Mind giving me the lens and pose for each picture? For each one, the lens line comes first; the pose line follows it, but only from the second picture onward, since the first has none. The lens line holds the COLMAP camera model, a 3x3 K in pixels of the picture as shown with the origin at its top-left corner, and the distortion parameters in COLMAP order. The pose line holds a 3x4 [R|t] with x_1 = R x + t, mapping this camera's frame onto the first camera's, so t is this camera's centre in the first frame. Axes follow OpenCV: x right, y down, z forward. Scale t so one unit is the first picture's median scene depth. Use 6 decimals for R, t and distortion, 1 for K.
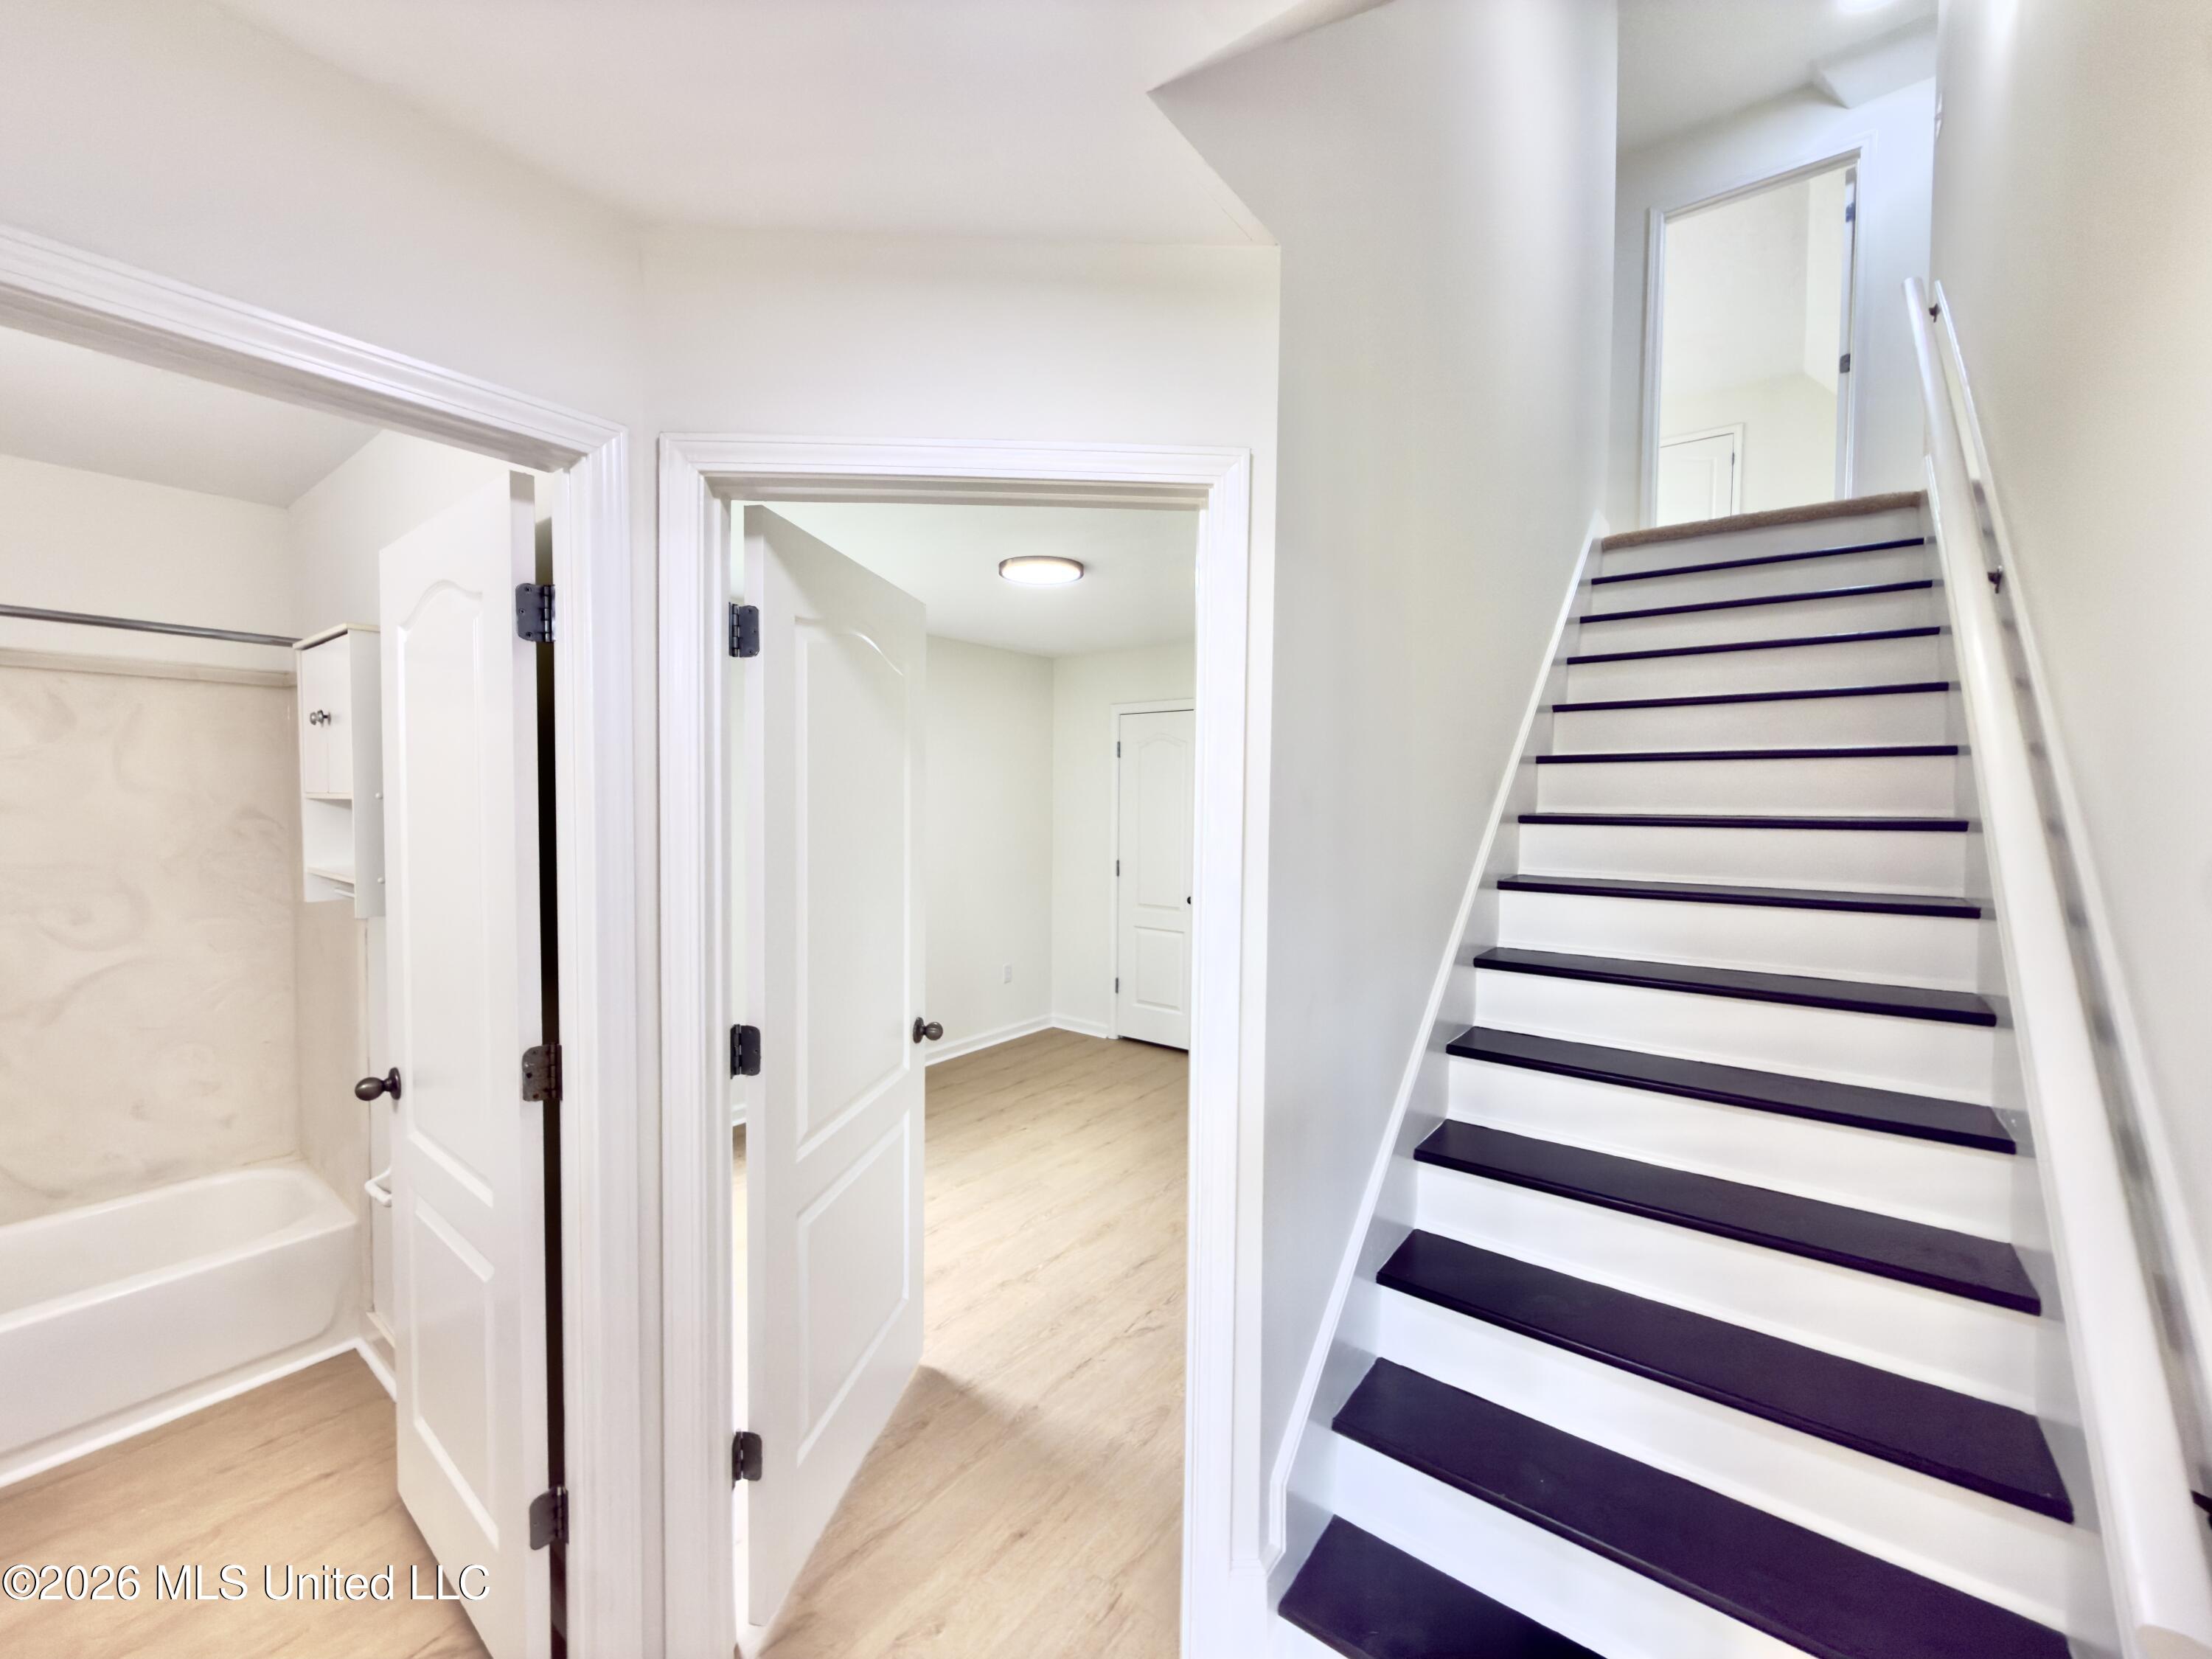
lens RADIAL K [[875.4, 0, 1103.4], [0, 875.4, 804.8], [0, 0, 1]] dist [0.000694, 0.000656]
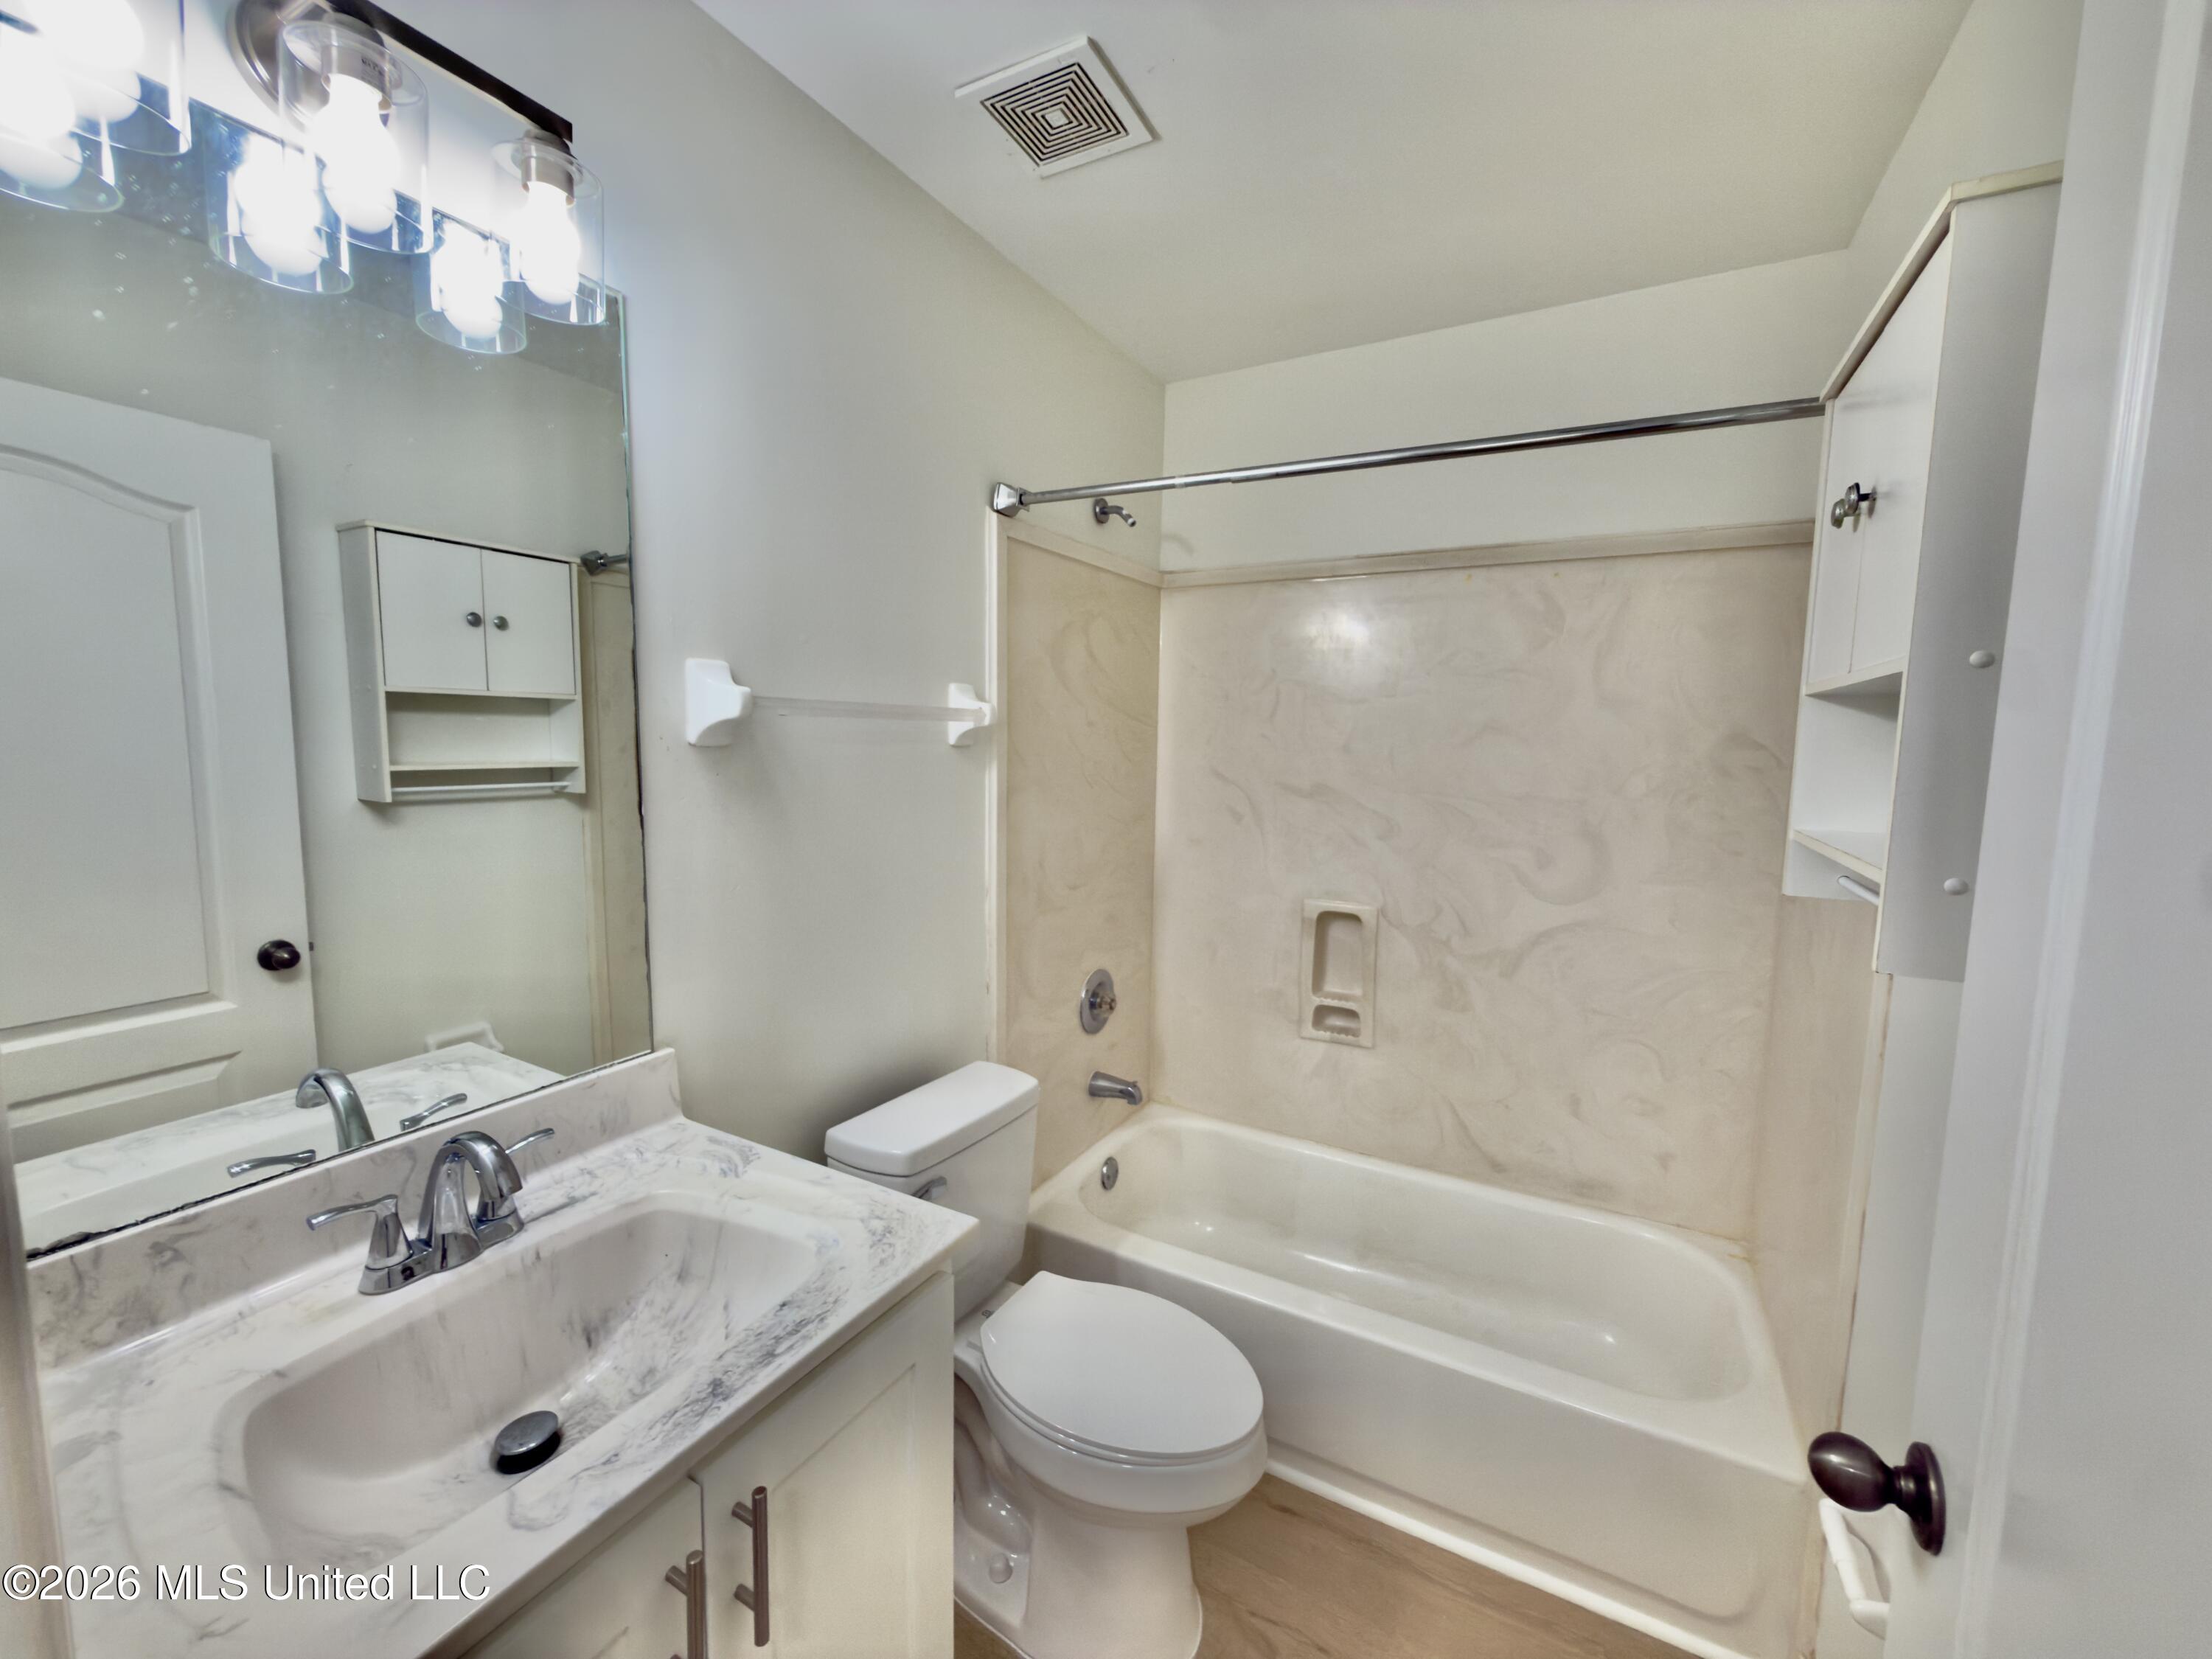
lens RADIAL K [[875.4, 0, 1091.2], [0, 875.4, 847.1], [0, 0, 1]] dist [0.000694, 0.000656]
pose [[0.124543, 0.119655, -0.984973, -0.402572], [-0.024153, 0.992773, 0.117549, 0.027987], [0.991920, 0.009150, 0.126533, 0.469316]]
